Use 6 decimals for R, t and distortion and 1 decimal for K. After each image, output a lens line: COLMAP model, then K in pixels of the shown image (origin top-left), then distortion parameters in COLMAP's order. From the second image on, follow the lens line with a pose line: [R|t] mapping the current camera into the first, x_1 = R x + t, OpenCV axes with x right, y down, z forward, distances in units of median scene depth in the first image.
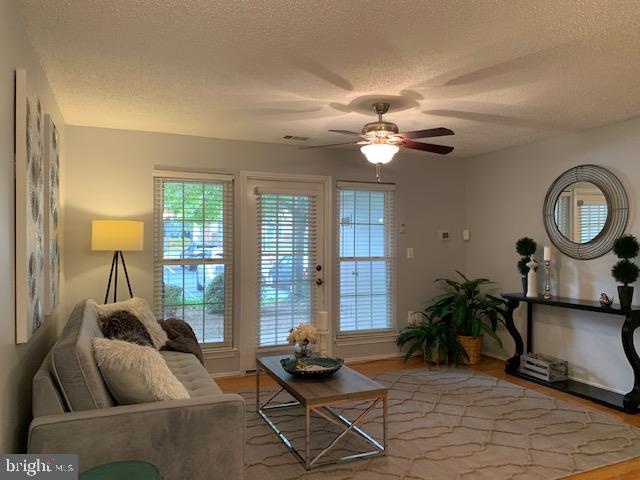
lens RADIAL K [[483.1, 0, 320.0], [0, 483.1, 240.0], [0, 0, 1]] dist [0.063915, -0.109589]
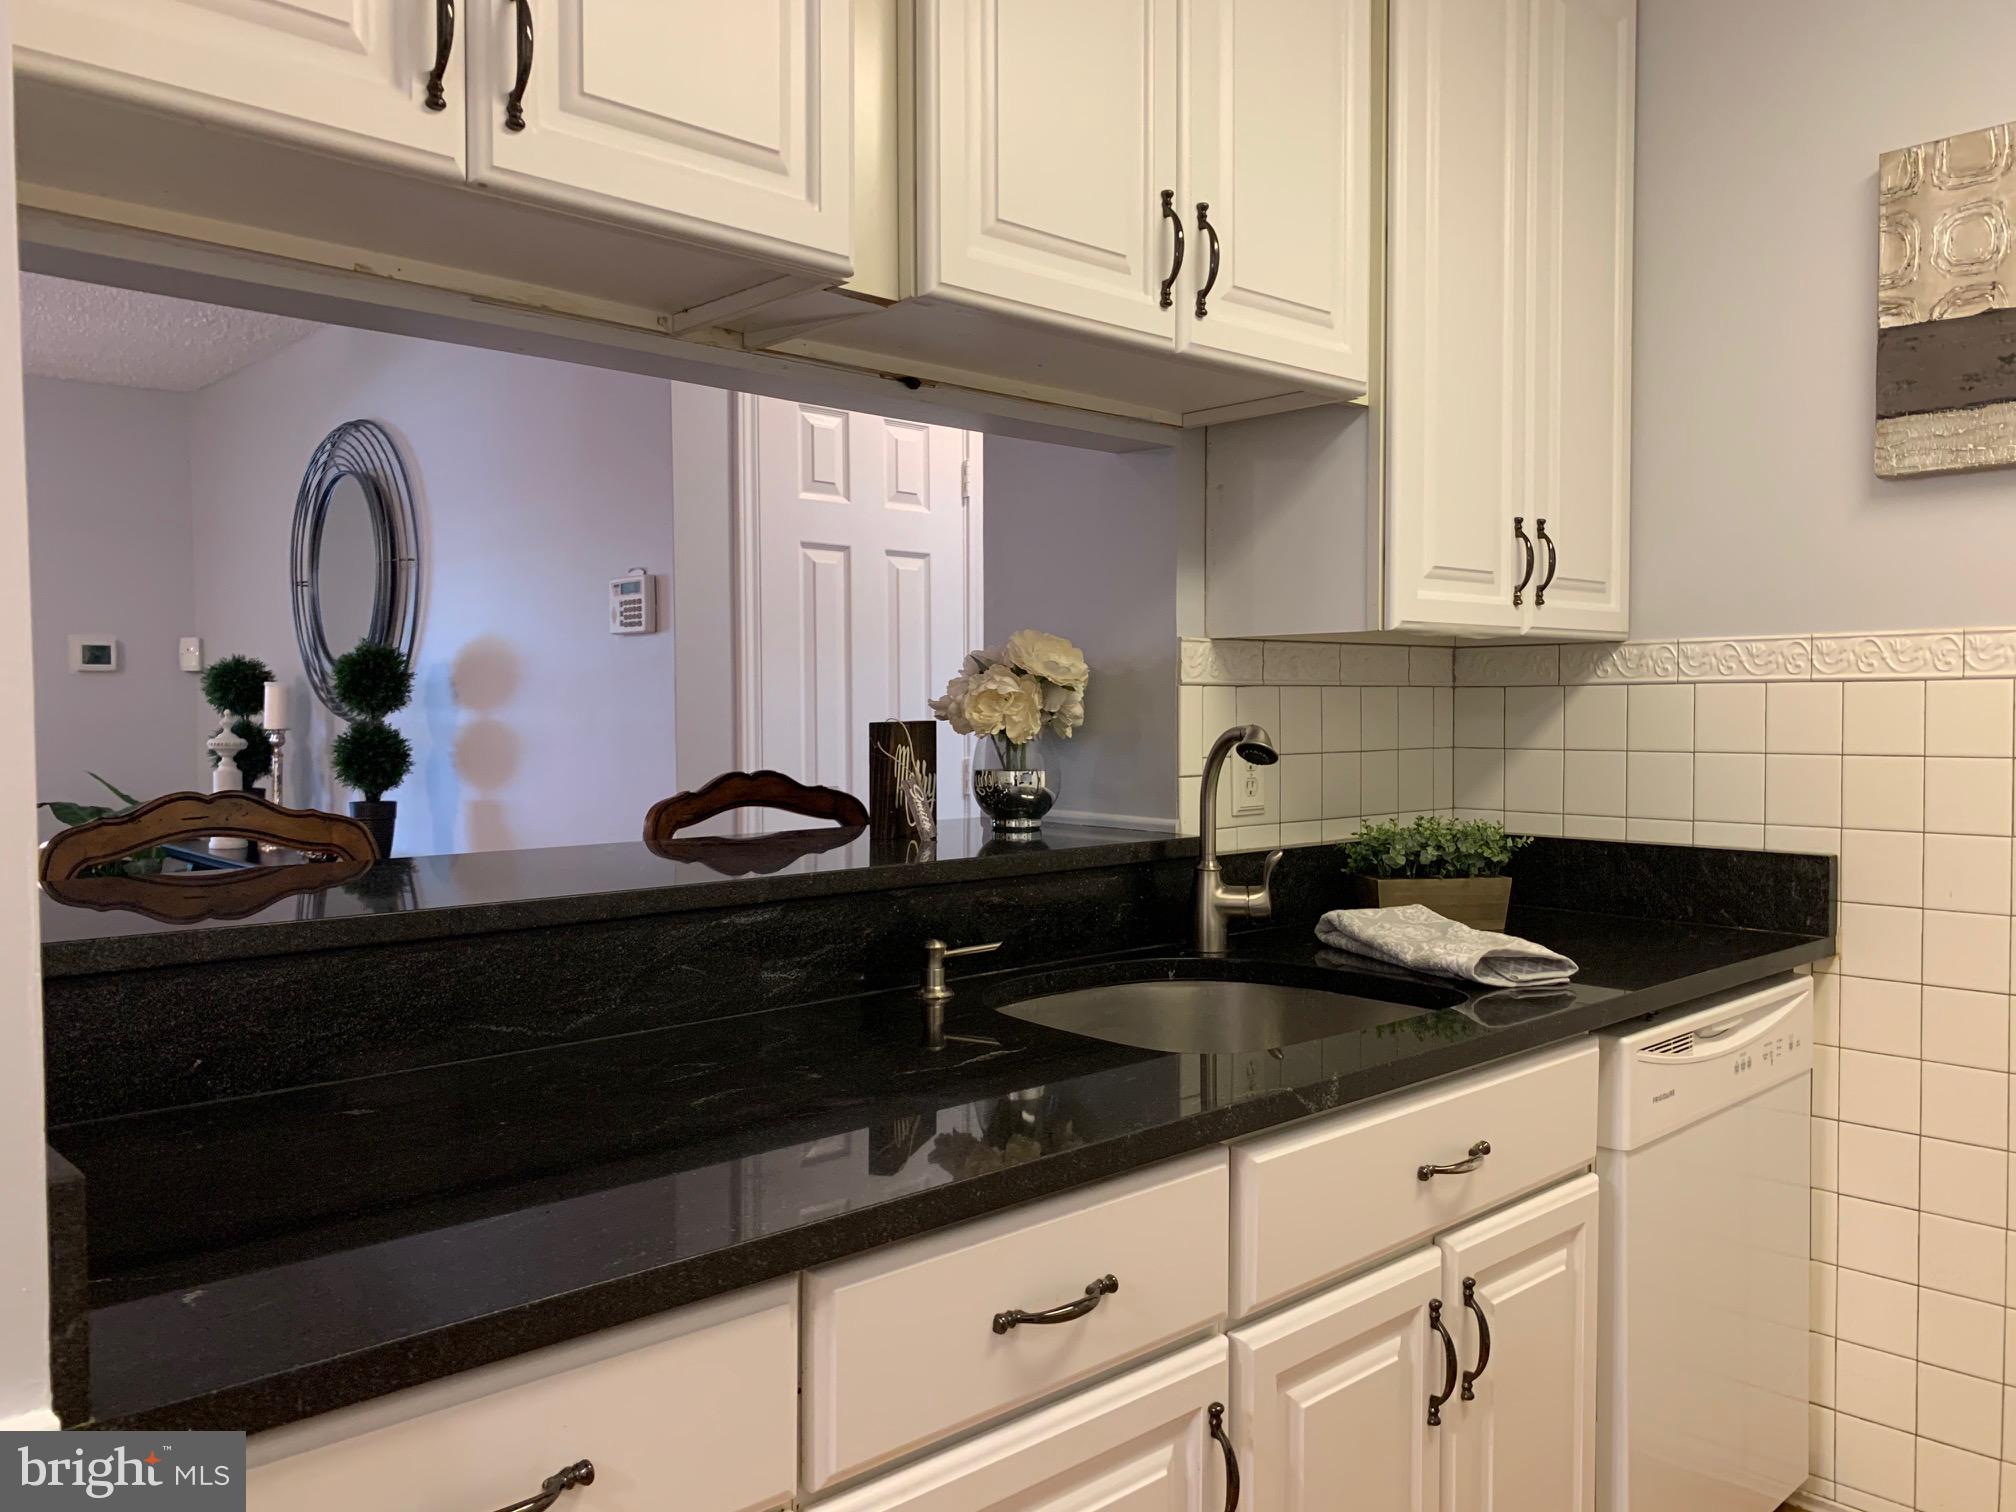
lens RADIAL K [[1539.3, 0, 1005.4], [0, 1539.3, 781.6], [0, 0, 1]] dist [0.030424, -0.045161]
pose [[0.942165, -0.018894, 0.334615, 0.564786], [0.002230, 0.998741, 0.050114, 0.026847], [-0.335141, -0.046470, 0.941021, -0.076544]]
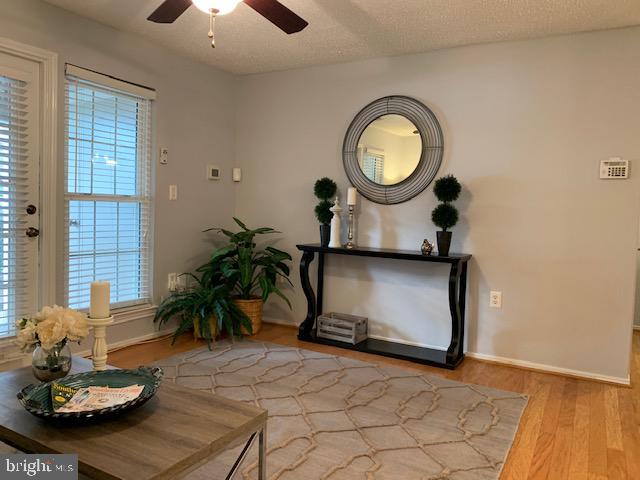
lens RADIAL K [[483.1, 0, 320.0], [0, 483.1, 240.0], [0, 0, 1]] dist [0.063915, -0.109589]
pose [[0.796642, -0.013655, 0.604298, -0.090293], [-0.035188, 0.997002, 0.068916, 0.046765], [-0.603427, -0.076166, 0.793773, 0.347385]]
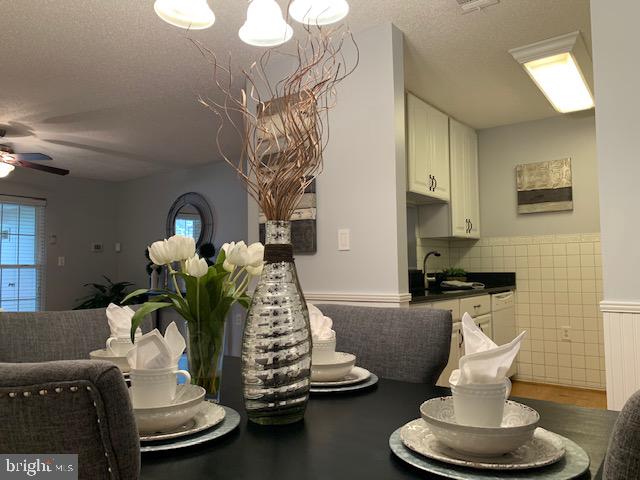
lens RADIAL K [[488.7, 0, 319.2], [0, 488.7, 248.1], [0, 0, 1]] dist [0.030424, -0.045161]
pose [[0.867495, 0.010340, 0.497338, 0.164263], [0.012582, 0.999008, -0.042717, 0.062059], [-0.497287, 0.043314, 0.866504, -0.350774]]
